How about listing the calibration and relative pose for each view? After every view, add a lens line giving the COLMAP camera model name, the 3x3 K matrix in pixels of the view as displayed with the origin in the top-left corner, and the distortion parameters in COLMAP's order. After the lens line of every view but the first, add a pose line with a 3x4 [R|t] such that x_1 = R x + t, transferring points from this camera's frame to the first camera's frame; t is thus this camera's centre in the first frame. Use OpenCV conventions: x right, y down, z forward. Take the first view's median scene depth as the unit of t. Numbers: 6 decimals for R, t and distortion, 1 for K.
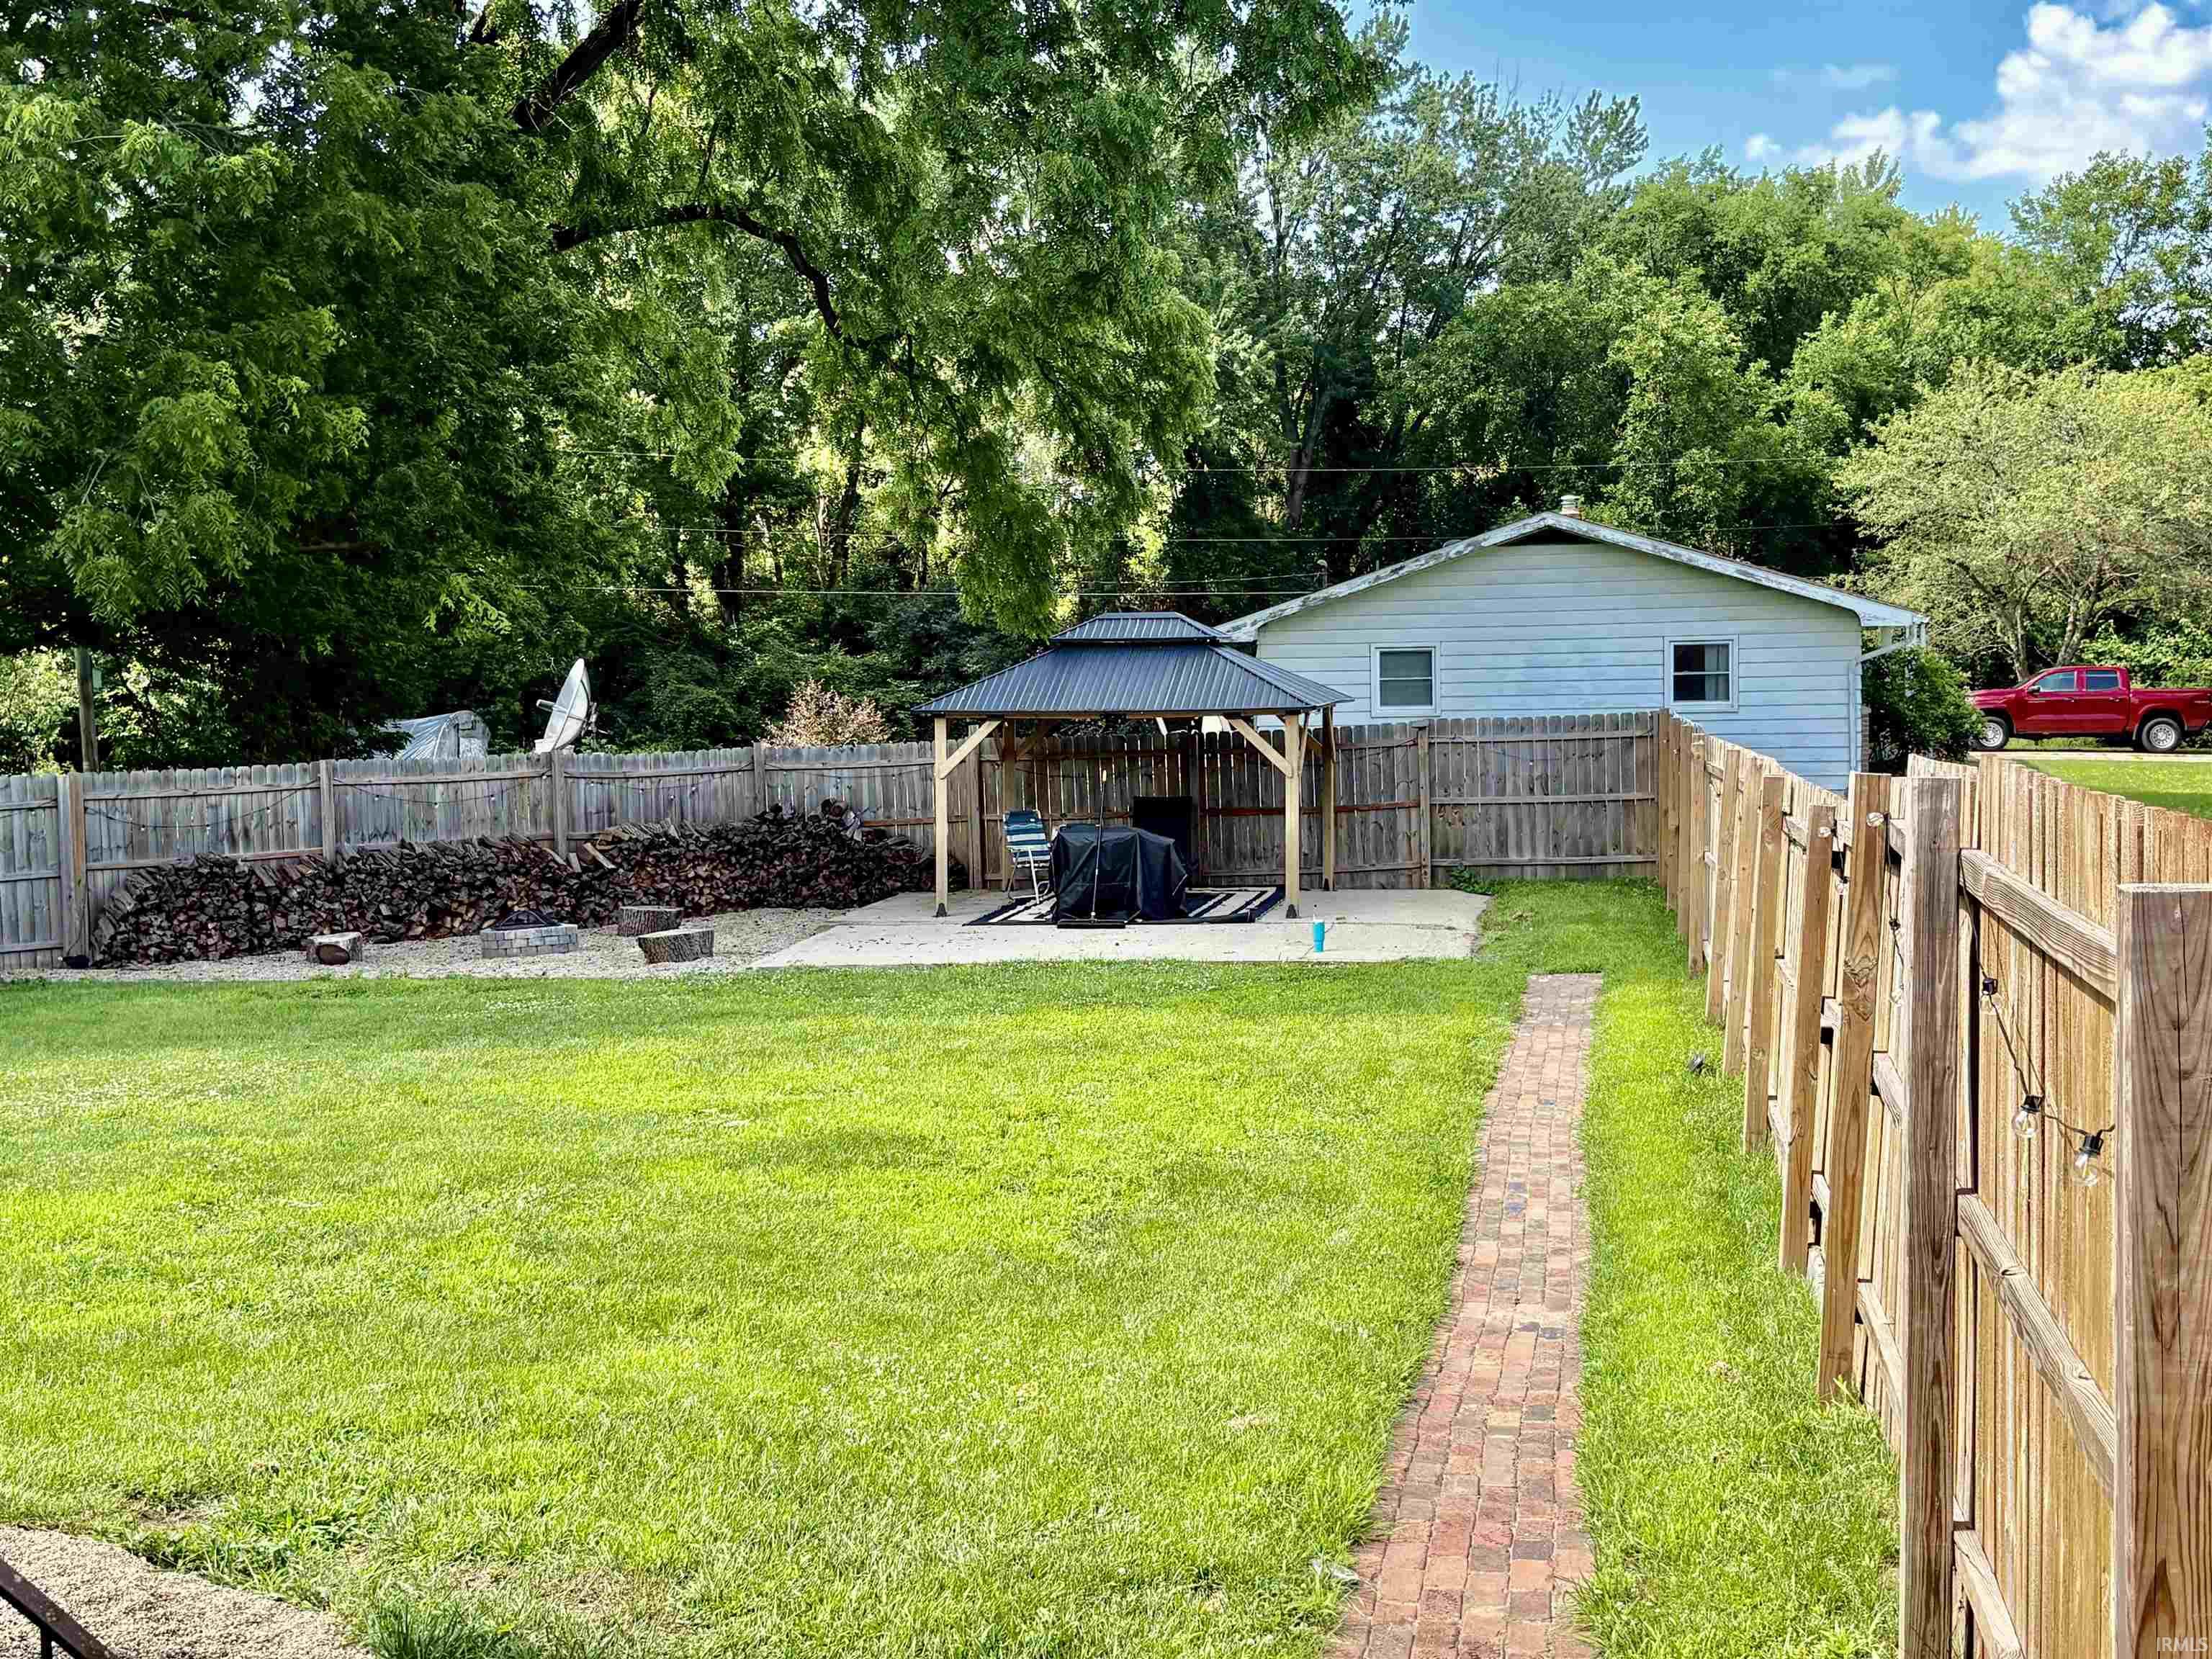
lens RADIAL K [[2647.8, 0, 1106.0], [0, 2647.8, 829.5], [0, 0, 1]] dist [0.003535, 0.001462]
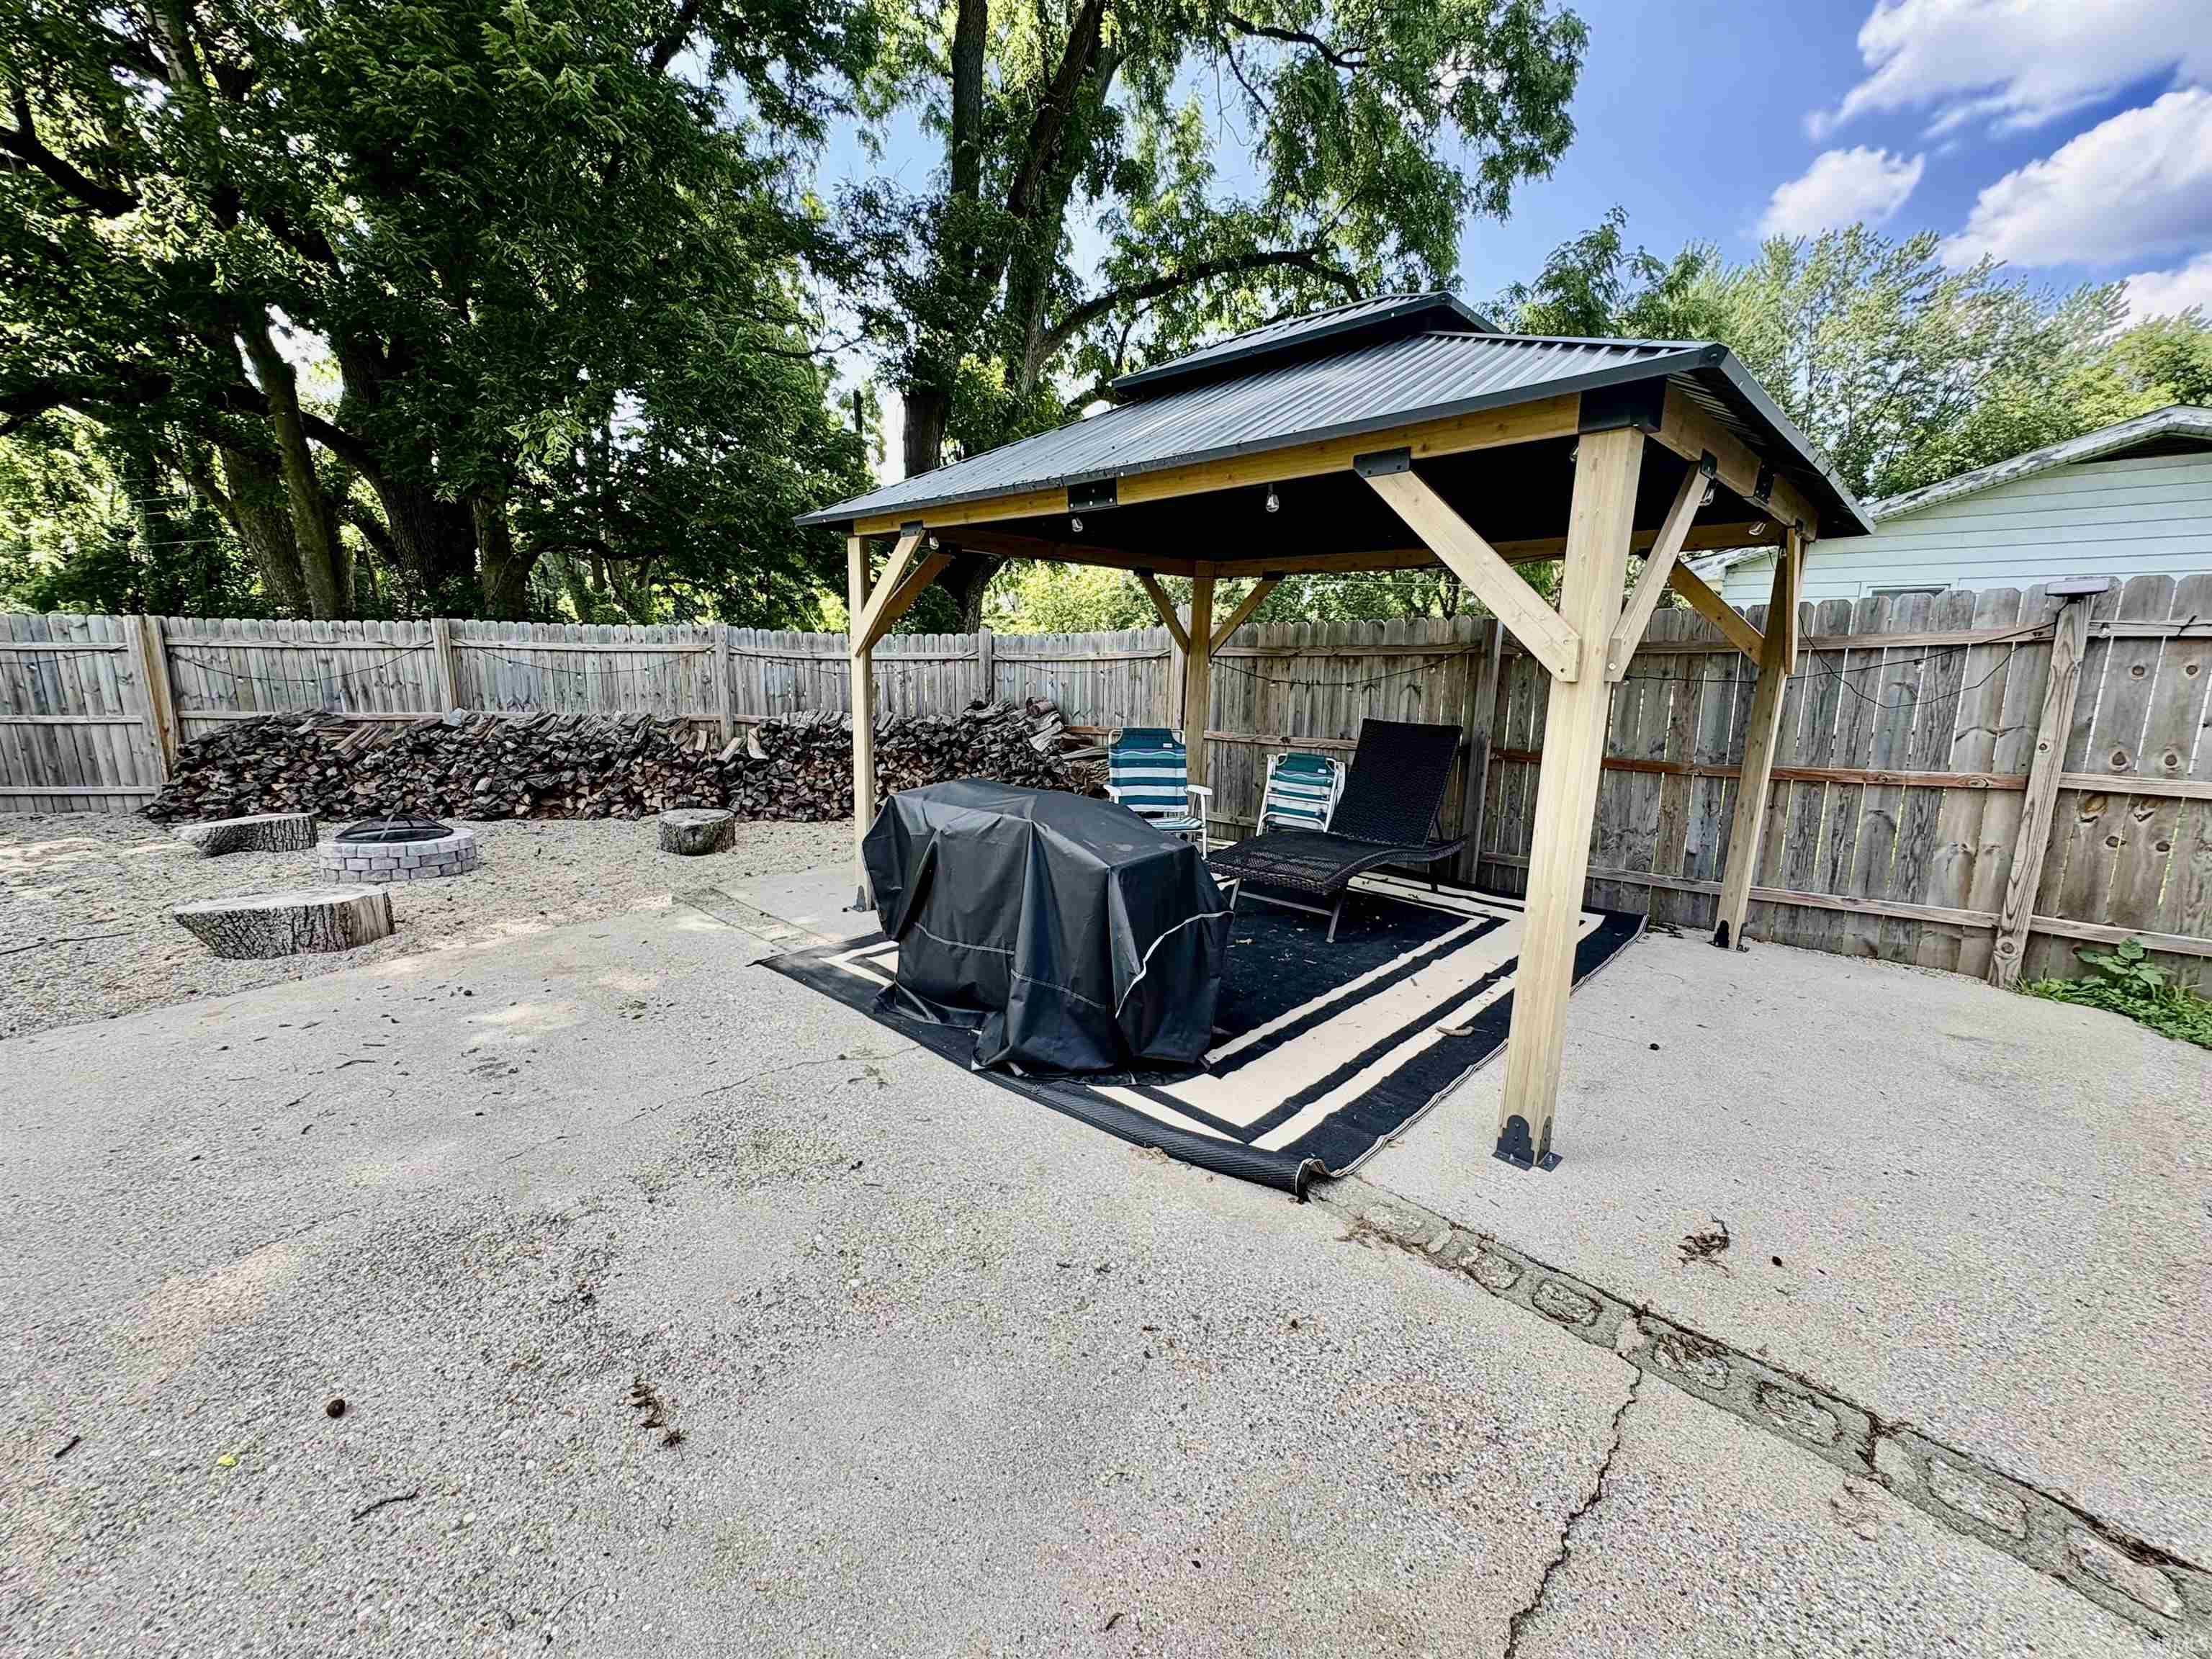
lens RADIAL K [[884.3, 0, 1105.4], [0, 884.3, 828.6], [0, 0, 1]] dist [0.001201, 0.000068]
pose [[0.839236, 0.135172, -0.526698, 0.072394], [-0.066582, 0.986866, 0.147178, -0.014048], [0.539675, -0.088449, 0.837214, 0.820181]]
